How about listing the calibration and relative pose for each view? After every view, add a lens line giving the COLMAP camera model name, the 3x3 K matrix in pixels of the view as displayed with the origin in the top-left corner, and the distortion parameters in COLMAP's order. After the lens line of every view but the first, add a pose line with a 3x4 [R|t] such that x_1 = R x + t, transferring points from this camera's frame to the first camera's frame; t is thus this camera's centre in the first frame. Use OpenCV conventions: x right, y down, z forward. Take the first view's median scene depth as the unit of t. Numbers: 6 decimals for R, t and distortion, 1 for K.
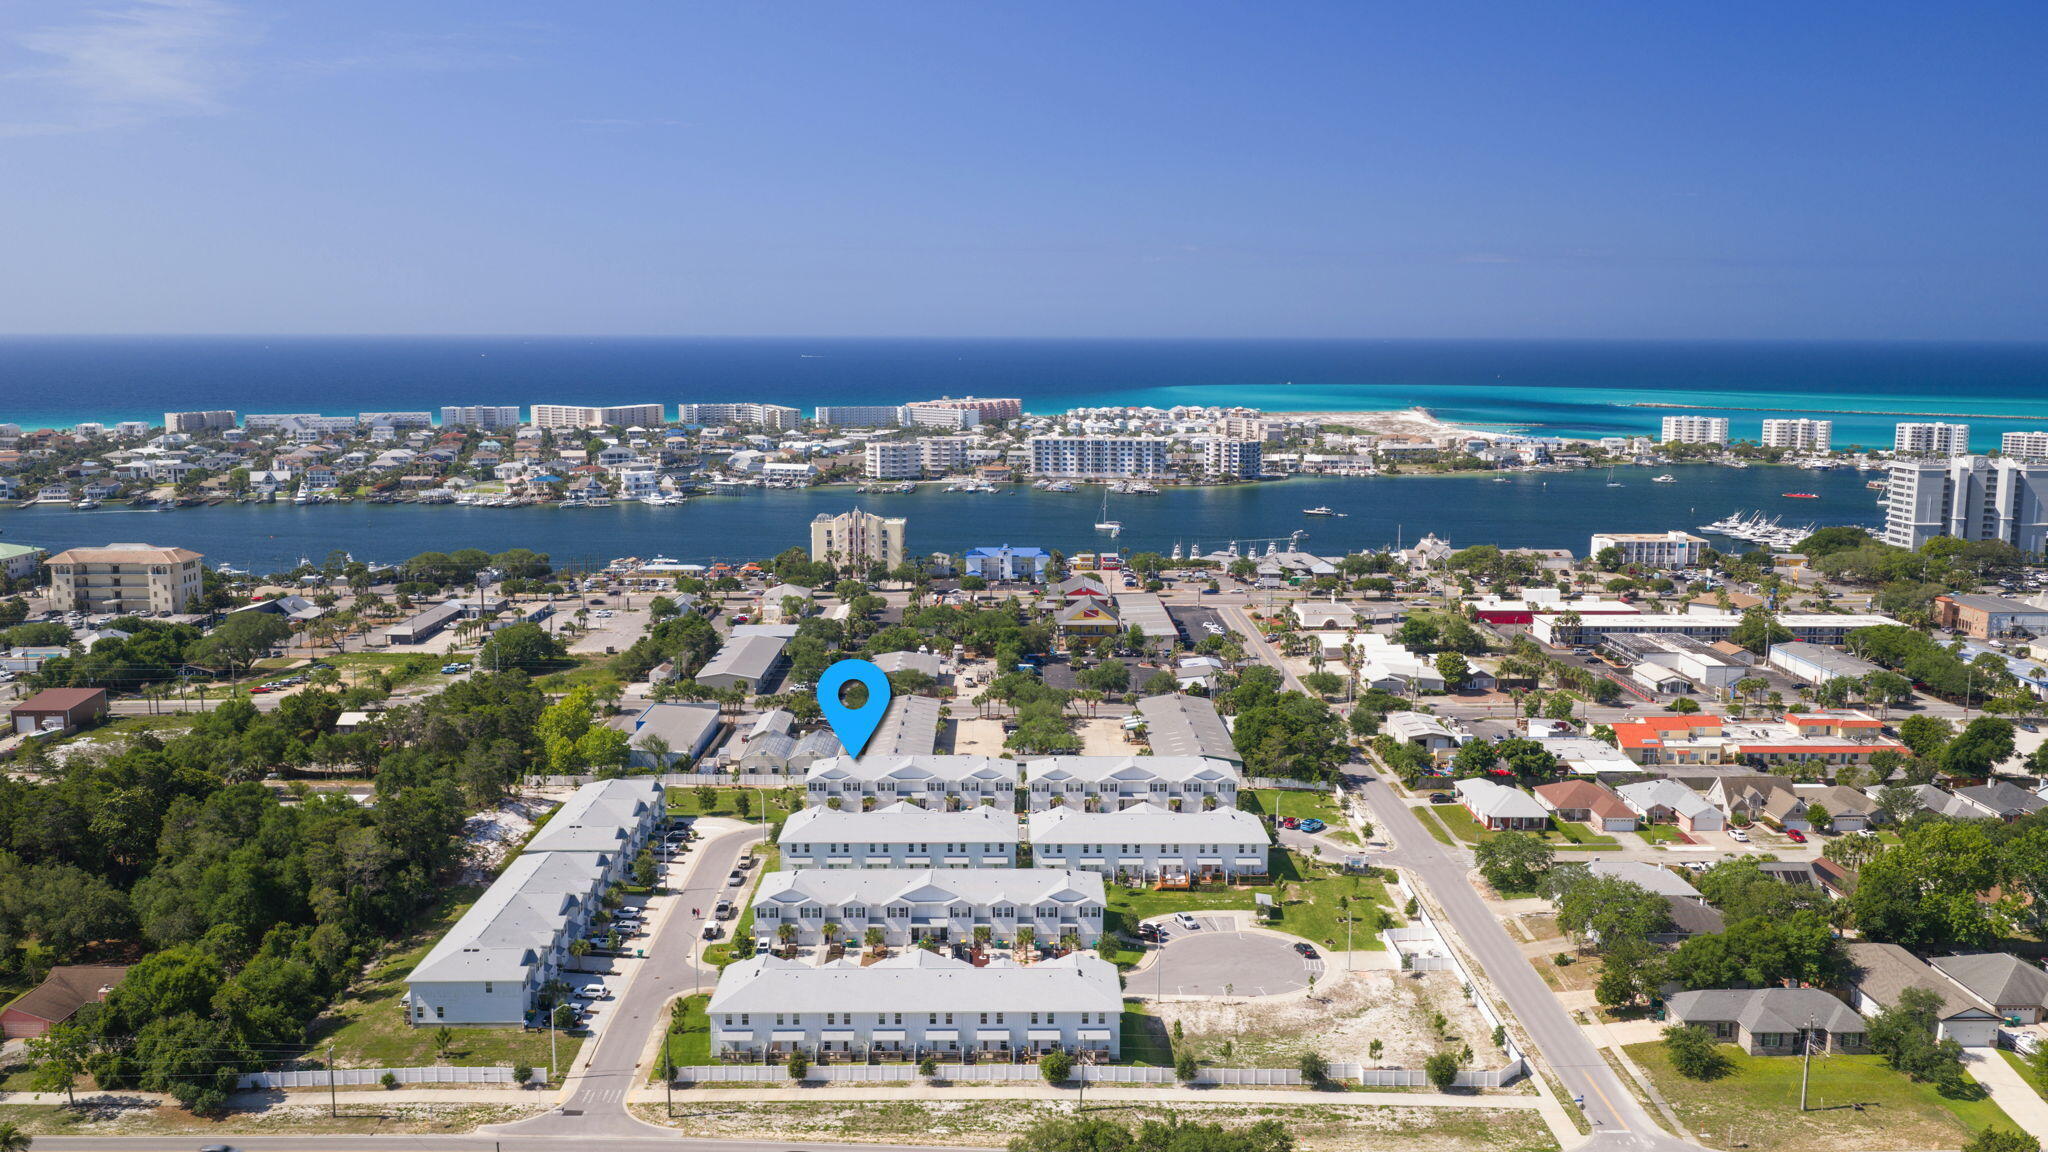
lens RADIAL K [[1751.4, 0, 1024.0], [0, 1751.4, 576.0], [0, 0, 1]] dist [0.040829, -0.082511]
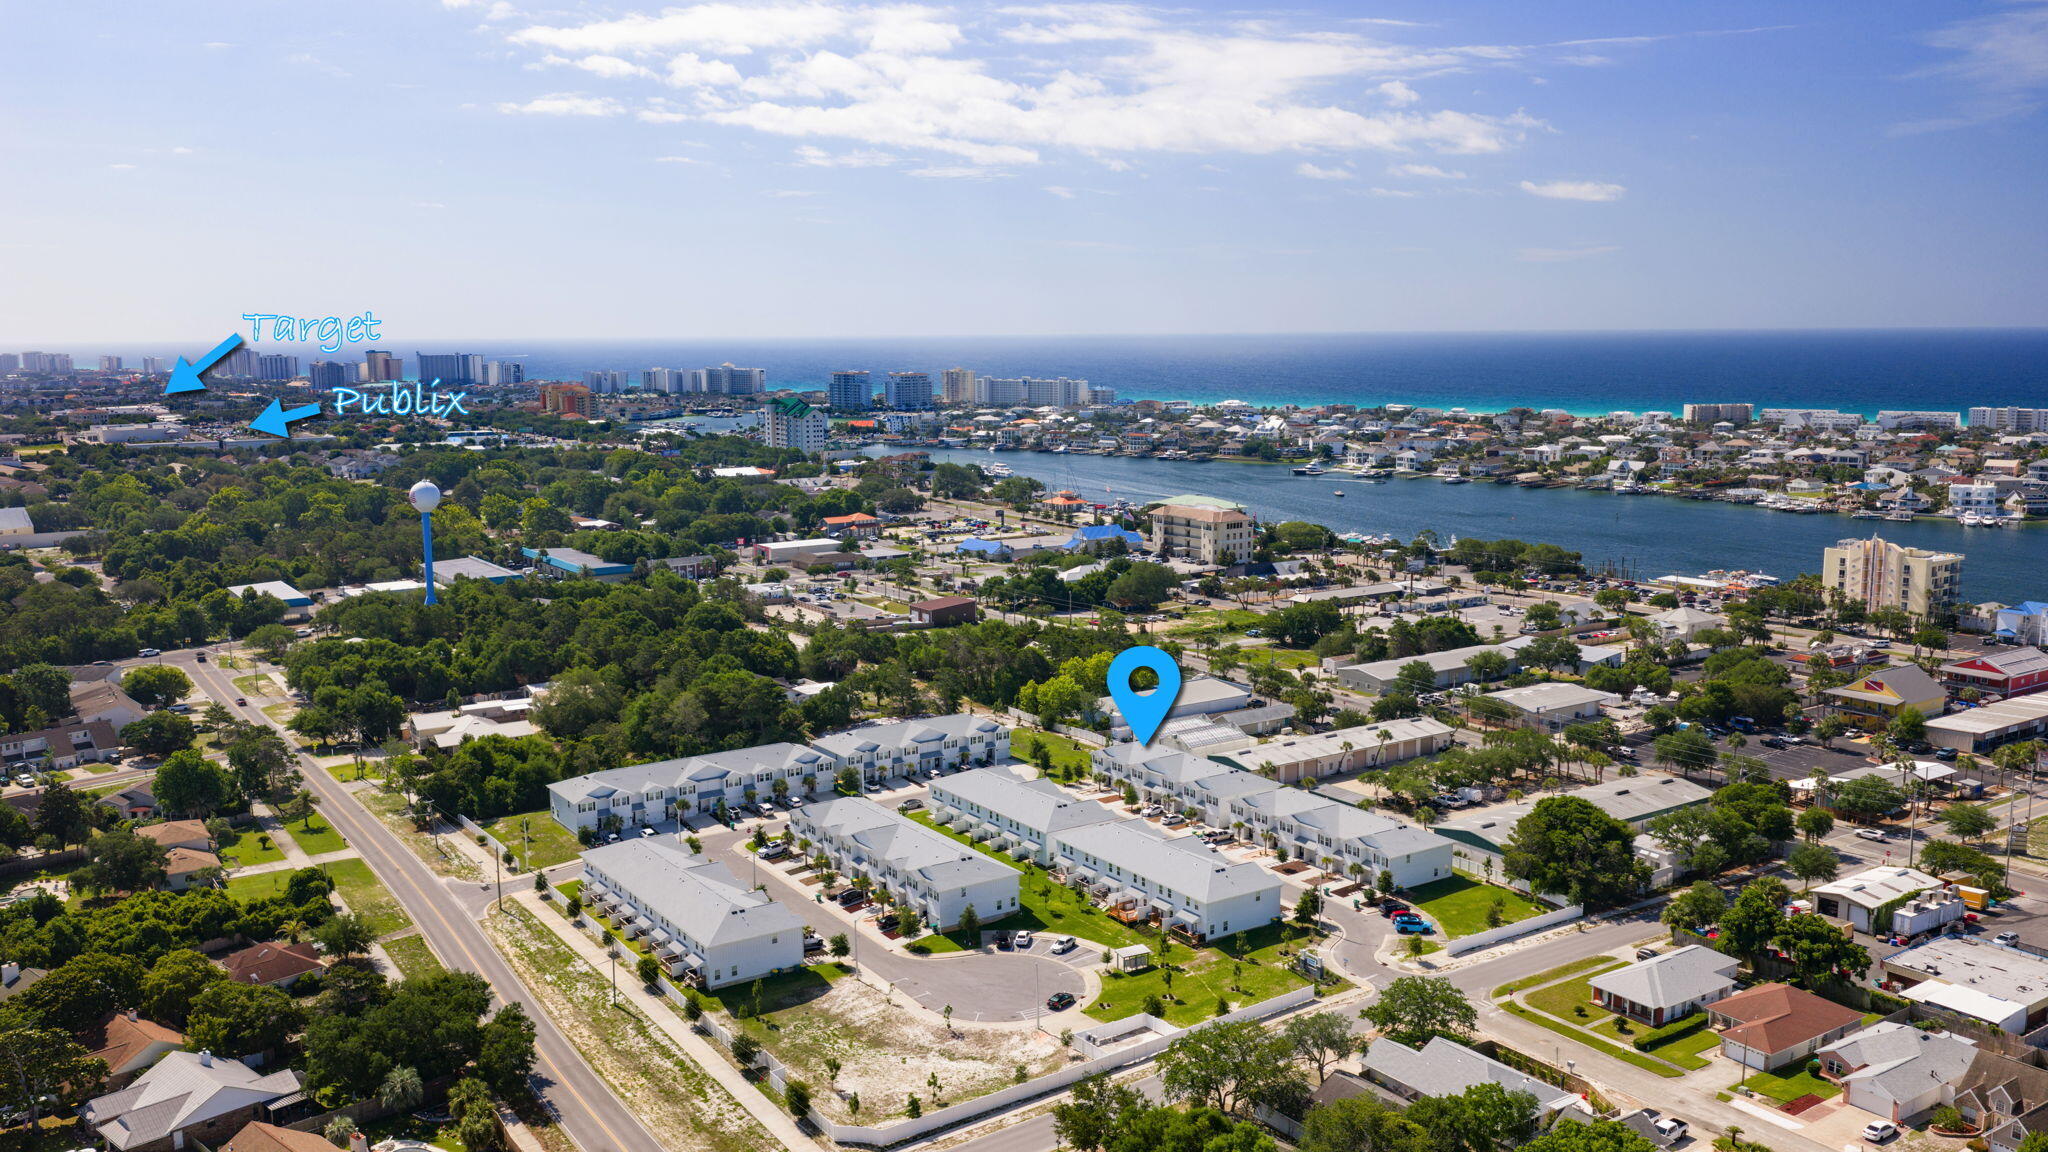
lens RADIAL K [[1751.4, 0, 1024.0], [0, 1751.4, 576.0], [0, 0, 1]] dist [0.040829, -0.082511]
pose [[0.522177, 0.113585, -0.845240, 0.572436], [-0.109751, 0.991800, 0.065477, -0.042486], [0.845746, 0.058575, 0.530361, 0.302986]]
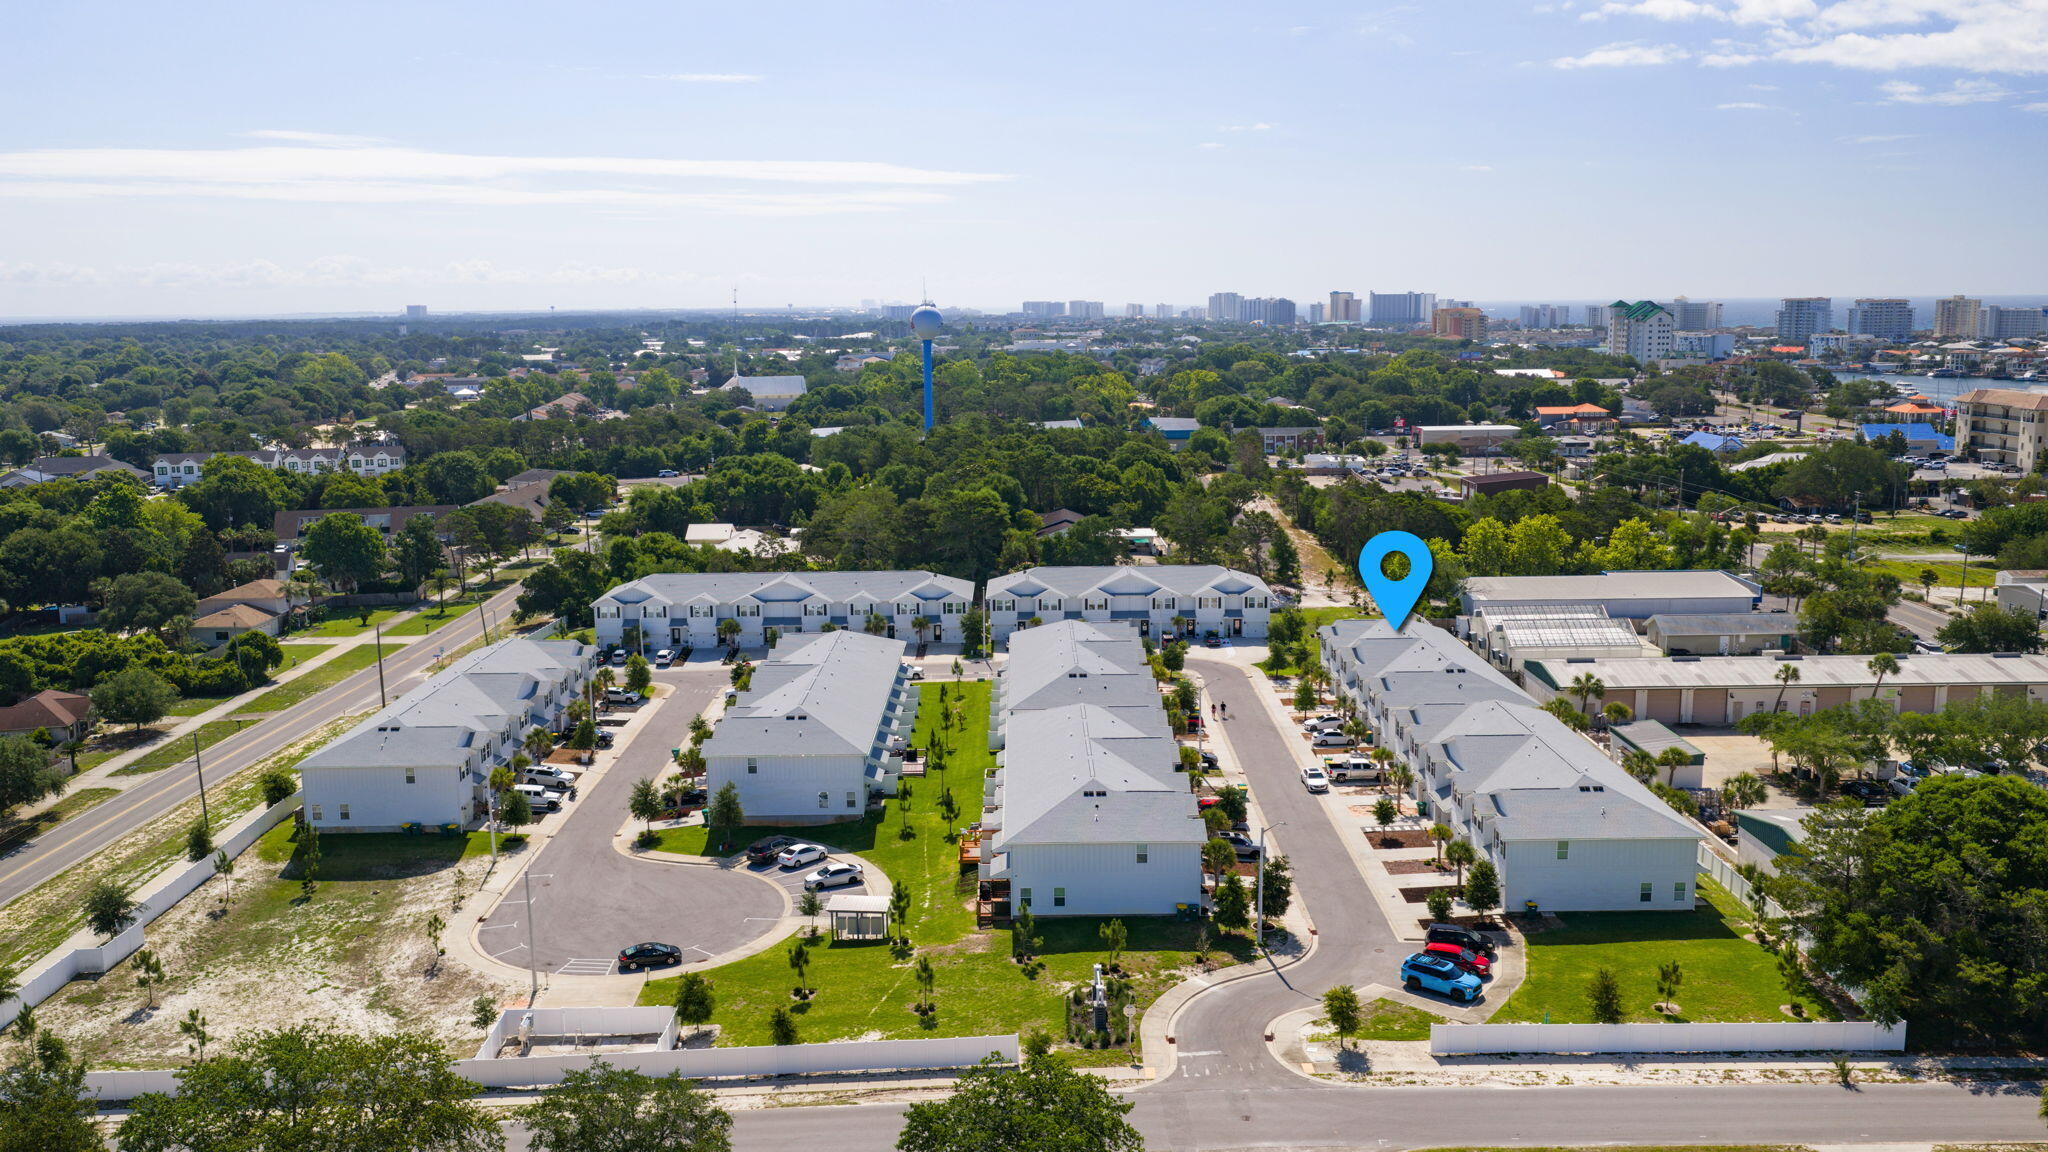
lens RADIAL K [[1751.4, 0, 1024.0], [0, 1751.4, 576.0], [0, 0, 1]] dist [0.040829, -0.082511]
pose [[-0.043180, 0.146837, -0.988218, 0.399143], [-0.136665, 0.978974, 0.151435, 0.010863], [0.989676, 0.141593, -0.022205, 0.697062]]
